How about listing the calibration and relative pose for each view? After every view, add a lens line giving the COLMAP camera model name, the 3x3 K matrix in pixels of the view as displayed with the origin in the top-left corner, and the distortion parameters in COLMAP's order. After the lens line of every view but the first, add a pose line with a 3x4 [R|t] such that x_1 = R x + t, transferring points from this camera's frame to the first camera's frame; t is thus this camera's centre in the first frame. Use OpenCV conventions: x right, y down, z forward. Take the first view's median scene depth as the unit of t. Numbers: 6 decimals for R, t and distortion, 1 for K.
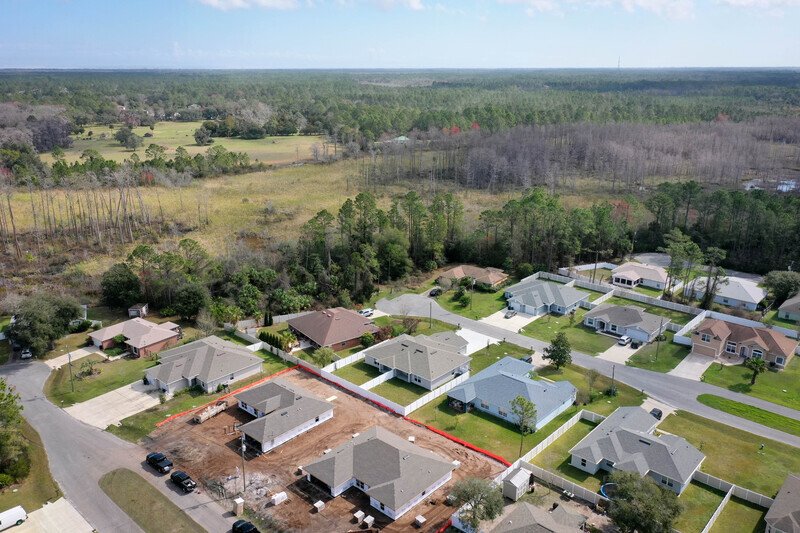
lens RADIAL K [[623.6, 0, 400.0], [0, 623.6, 266.5], [0, 0, 1]] dist [0.006599, -0.001167]
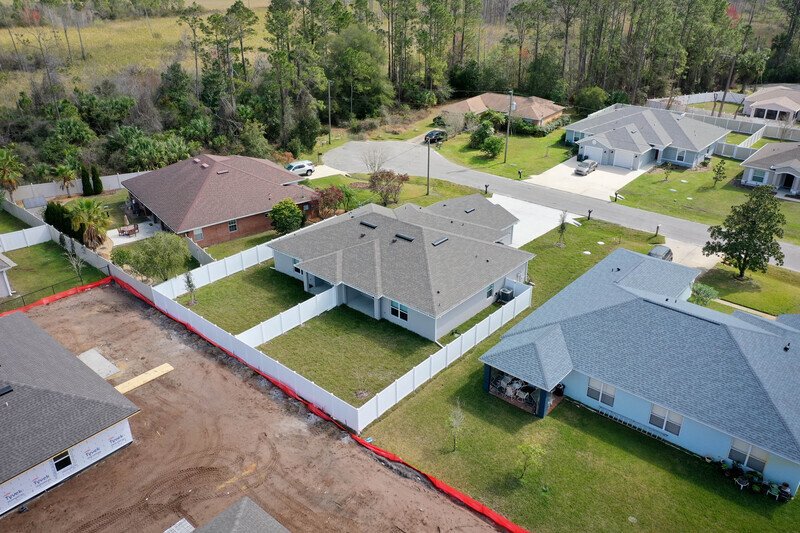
lens RADIAL K [[623.6, 0, 400.0], [0, 623.6, 266.5], [0, 0, 1]] dist [0.006599, -0.001167]
pose [[0.999806, -0.015356, 0.012332, 0.019905], [0.013190, 0.987073, 0.159728, 0.075865], [-0.014625, -0.159534, 0.987084, 0.512319]]
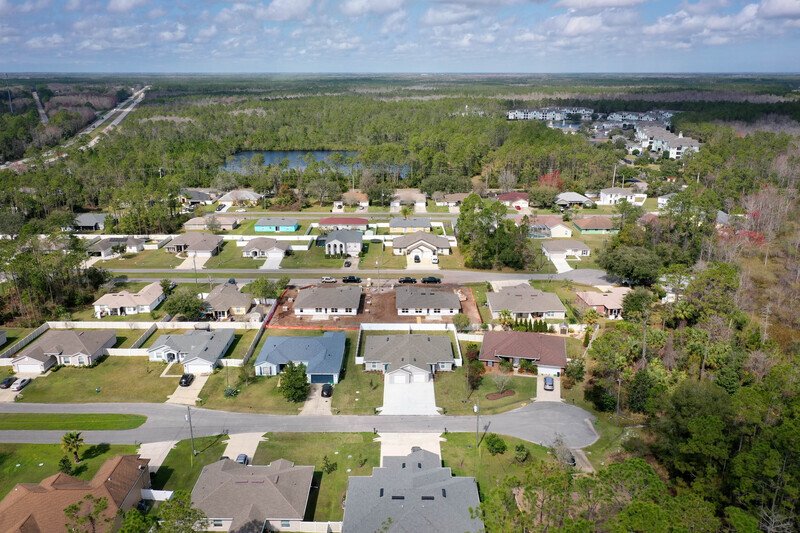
lens RADIAL K [[646.4, 0, 400.0], [0, 646.4, 266.5], [0, 0, 1]] dist [0.005971, 0.000666]
pose [[-0.742485, 0.181520, -0.644800, 0.603548], [-0.204915, 0.854892, 0.476622, -0.410964], [0.637751, 0.486014, -0.597549, 1.348212]]
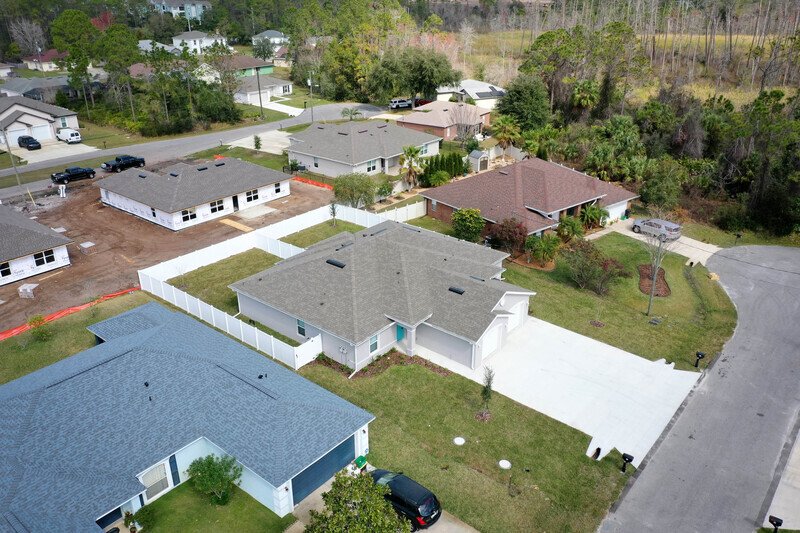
lens RADIAL K [[623.6, 0, 400.0], [0, 623.6, 266.5], [0, 0, 1]] dist [0.006599, -0.001167]
pose [[0.041205, 0.406854, -0.912563, 0.322608], [-0.290020, 0.878886, 0.378744, -0.005666], [0.956133, 0.249056, 0.154210, 0.822897]]
